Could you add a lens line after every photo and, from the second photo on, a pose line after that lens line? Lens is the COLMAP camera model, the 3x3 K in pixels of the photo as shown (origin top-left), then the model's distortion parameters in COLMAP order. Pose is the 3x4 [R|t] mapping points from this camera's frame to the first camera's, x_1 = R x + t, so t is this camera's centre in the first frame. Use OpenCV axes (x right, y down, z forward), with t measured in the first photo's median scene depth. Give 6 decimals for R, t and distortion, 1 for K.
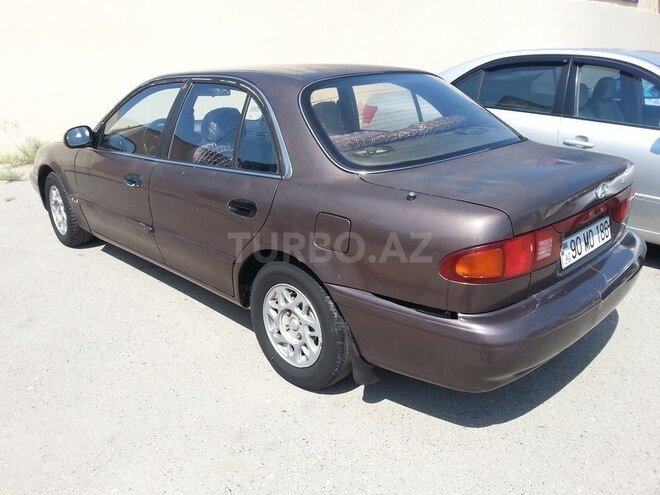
lens RADIAL K [[546.7, 0, 332.1], [0, 546.7, 245.7], [0, 0, 1]] dist [-0.005893, -0.028564]
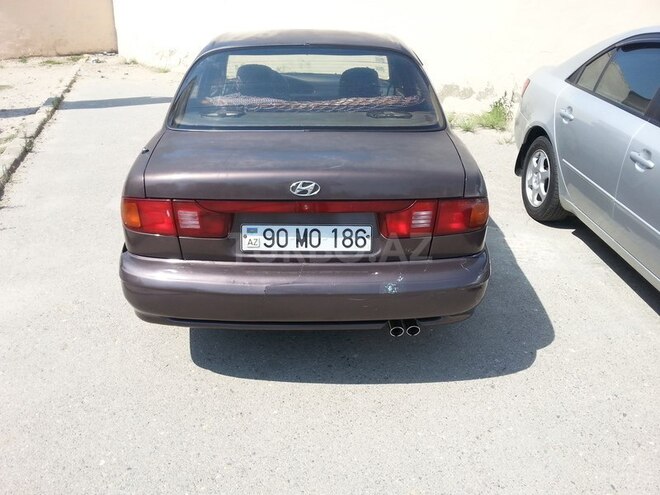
lens RADIAL K [[546.7, 0, 328.3], [0, 546.7, 248.3], [0, 0, 1]] dist [-0.005893, -0.028564]
pose [[0.717426, 0.297655, -0.629843, 1.044520], [-0.242334, 0.954288, 0.174952, -0.160488], [0.653127, 0.027117, 0.756763, 0.283531]]
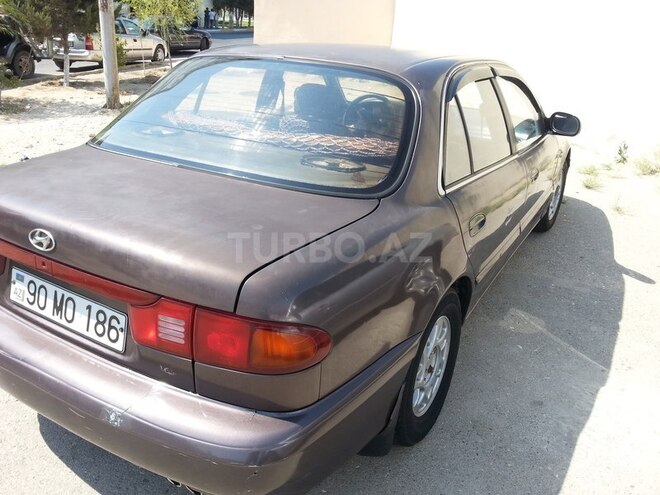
lens RADIAL K [[546.7, 0, 328.7], [0, 546.7, 247.6], [0, 0, 1]] dist [-0.005893, -0.028564]
pose [[0.238863, 0.380938, -0.893214, 1.078033], [-0.361677, 0.888558, 0.282232, -0.373035], [0.901185, 0.255640, 0.350020, 0.985497]]
